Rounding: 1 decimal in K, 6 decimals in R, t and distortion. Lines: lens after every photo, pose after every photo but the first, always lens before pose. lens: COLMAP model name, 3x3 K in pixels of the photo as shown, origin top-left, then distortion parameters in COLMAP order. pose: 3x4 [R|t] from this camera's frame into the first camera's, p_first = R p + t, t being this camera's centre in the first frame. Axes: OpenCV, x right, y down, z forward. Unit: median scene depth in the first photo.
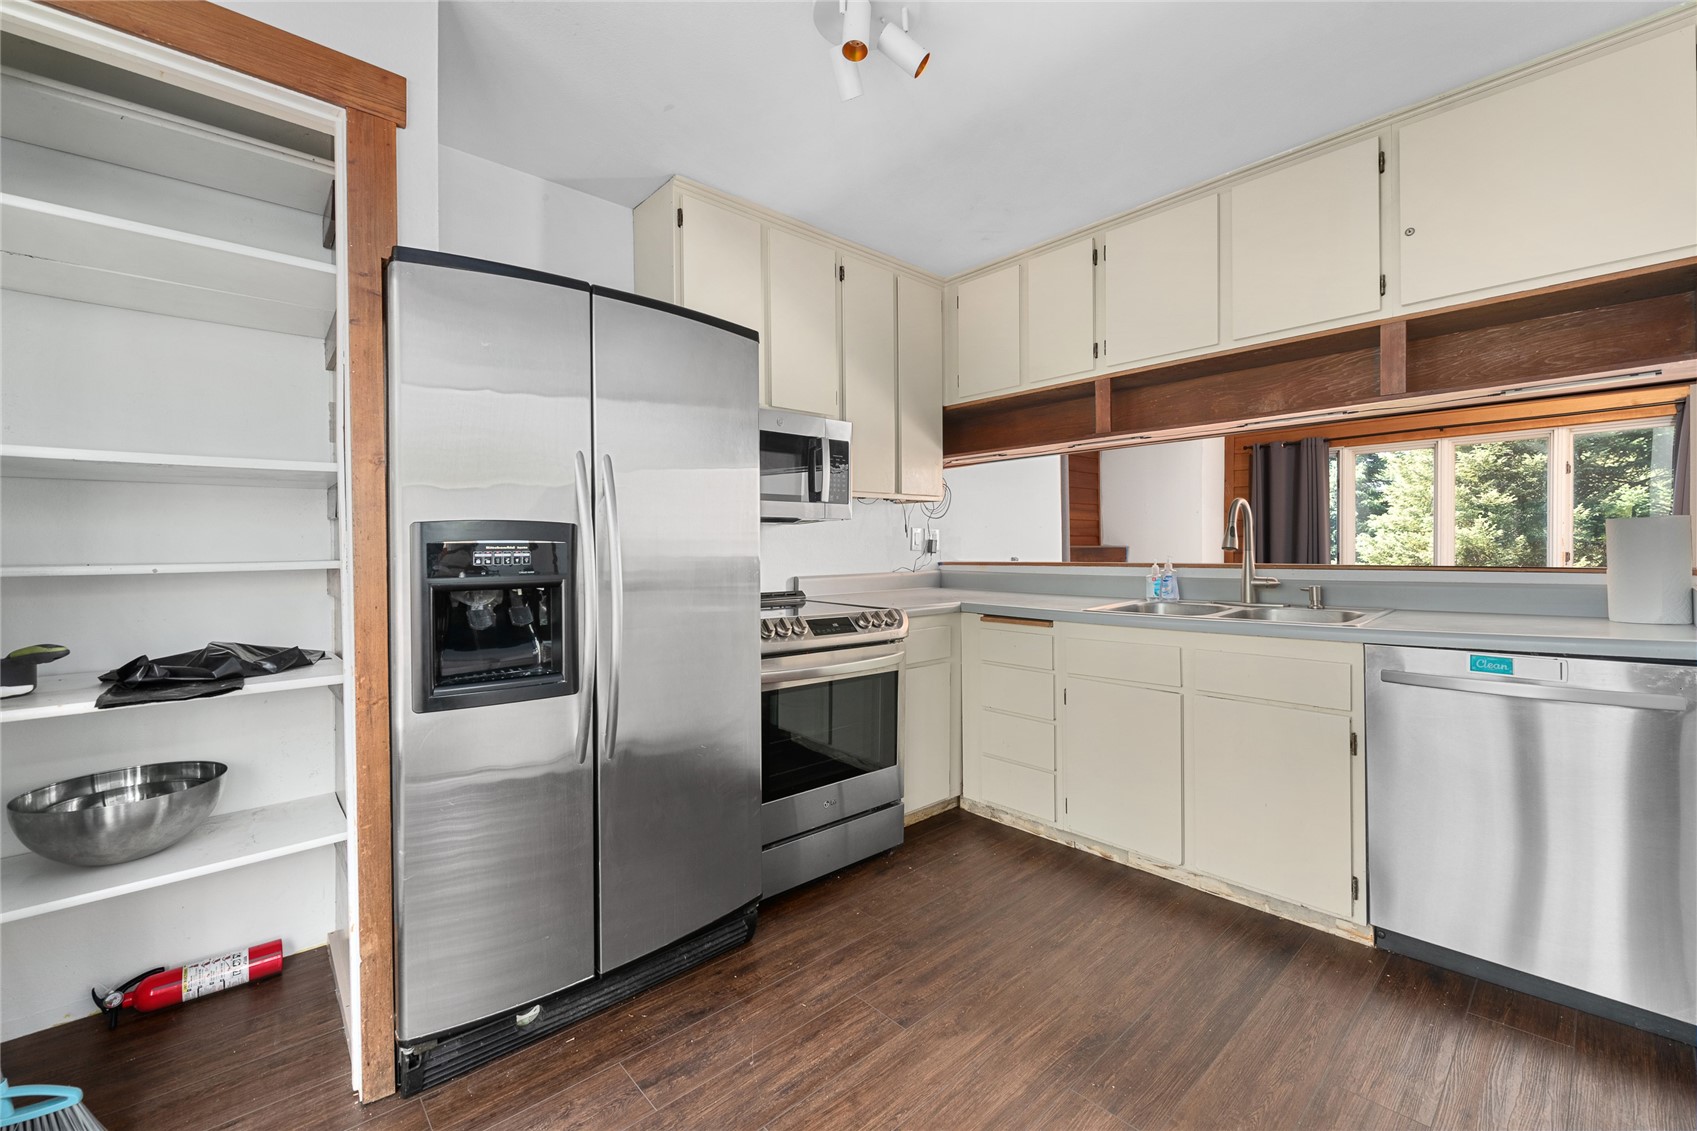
lens RADIAL K [[694.1, 0, 828.1], [0, 694.1, 553.8], [0, 0, 1]] dist [0.000111, -0.000237]
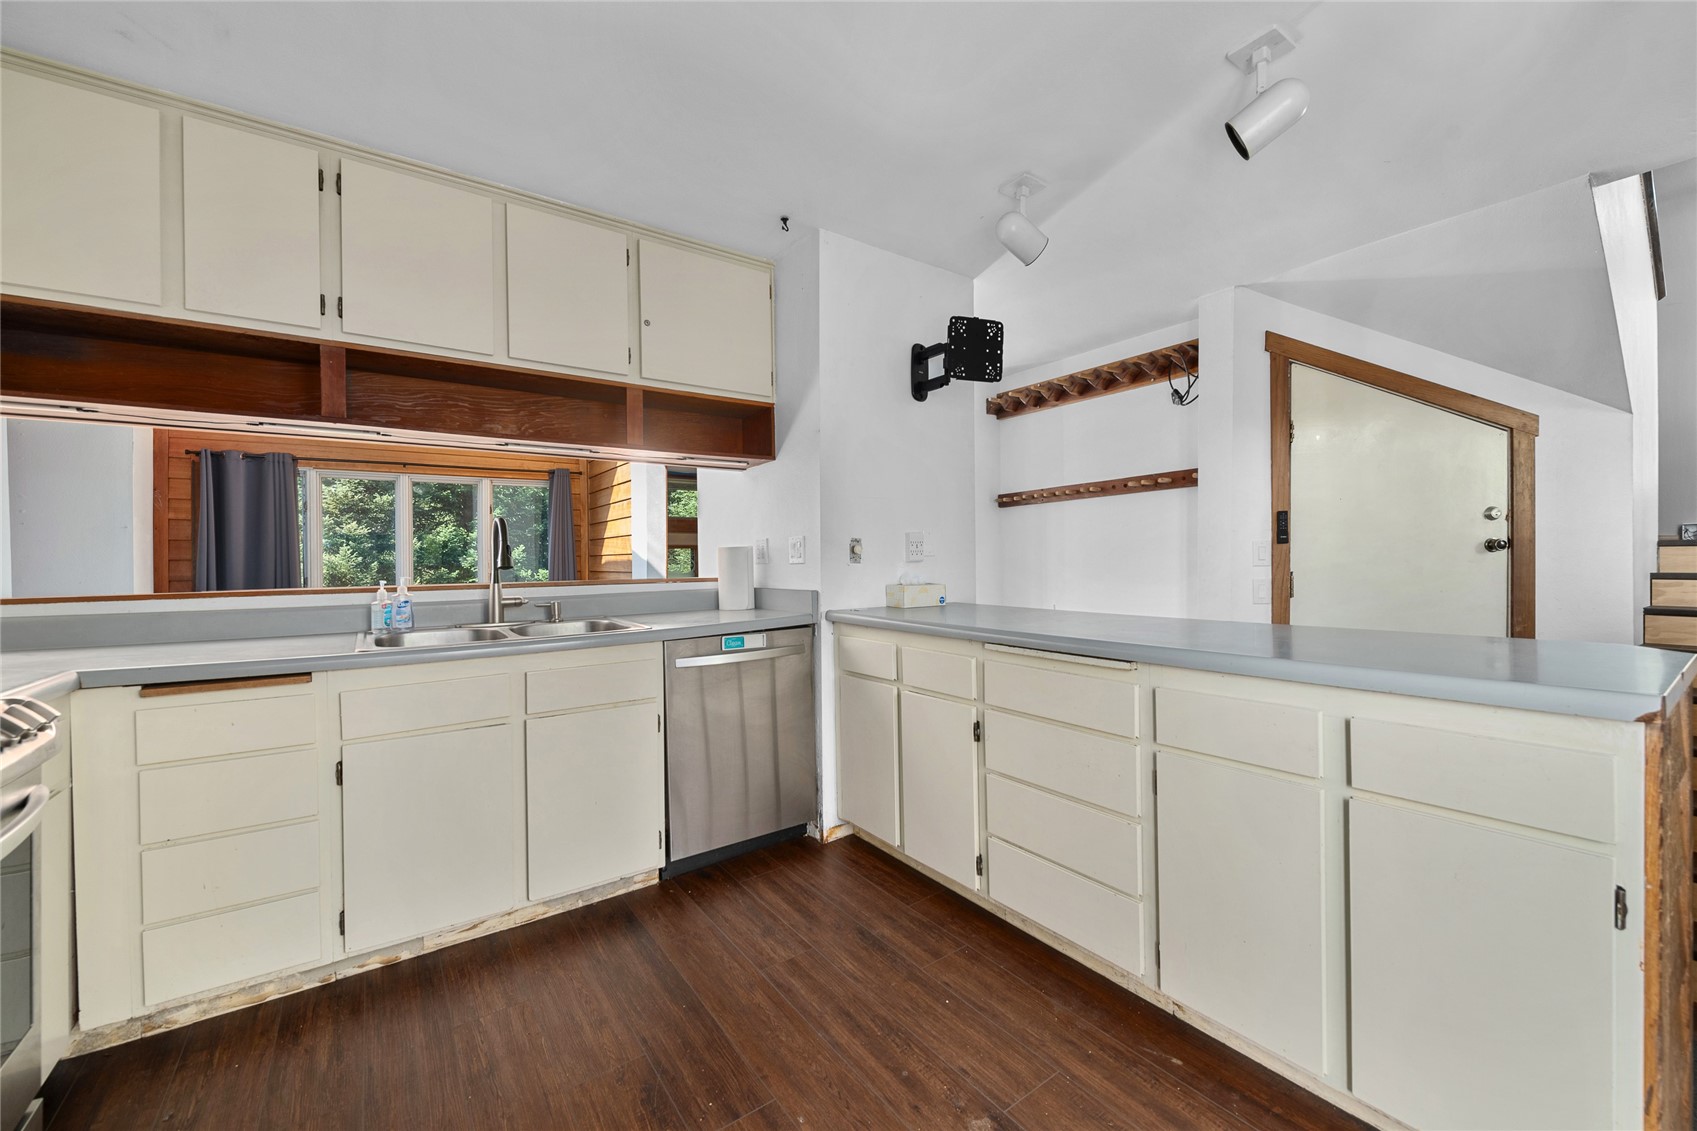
lens RADIAL K [[676.6, 0, 853.5], [0, 676.6, 565.3], [0, 0, 1]] dist [0.000157, -0.000366]
pose [[0.103606, 0.000680, 0.994618, -0.272468], [0.022143, 0.999750, -0.002990, 0.002599], [-0.994372, 0.022334, 0.103565, 0.349070]]
